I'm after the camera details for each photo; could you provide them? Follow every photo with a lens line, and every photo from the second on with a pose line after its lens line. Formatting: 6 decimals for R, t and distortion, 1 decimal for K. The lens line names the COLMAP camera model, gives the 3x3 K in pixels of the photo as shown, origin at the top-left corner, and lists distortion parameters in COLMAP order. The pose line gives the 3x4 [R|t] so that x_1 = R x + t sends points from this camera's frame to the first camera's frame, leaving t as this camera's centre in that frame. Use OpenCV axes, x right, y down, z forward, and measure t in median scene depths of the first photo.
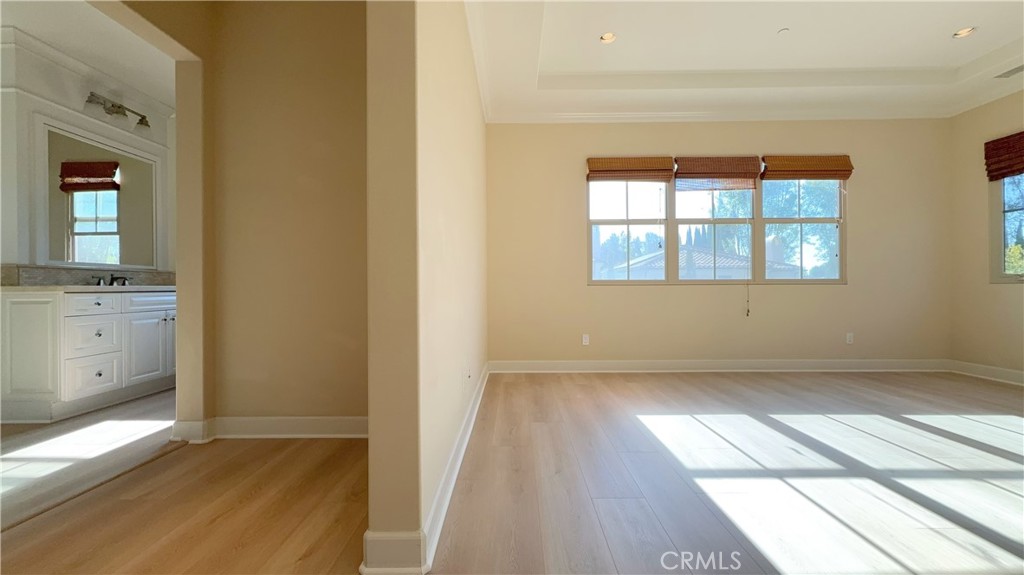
lens RADIAL K [[478.2, 0, 622.9], [0, 478.2, 289.8], [0, 0, 1]] dist [0.003999, 0.001043]
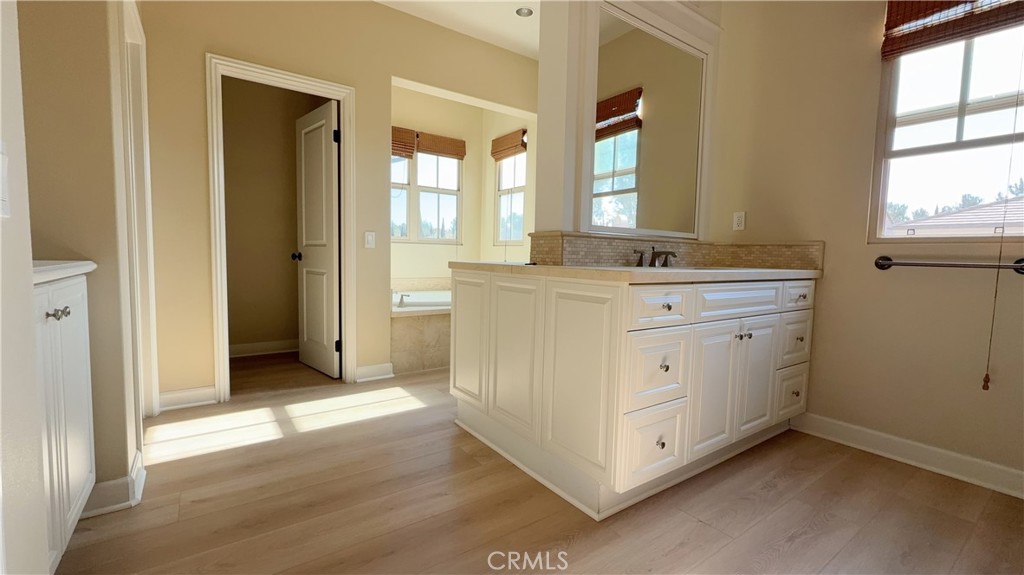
lens RADIAL K [[436.5, 0, 512.0], [0, 436.5, 287.5], [0, 0, 1]] dist [0.000785, 0.000087]
pose [[0.599330, 0.075308, -0.796951, -0.749237], [-0.027379, 0.996911, 0.073614, -0.017531], [0.800033, -0.022300, 0.599541, 0.543216]]
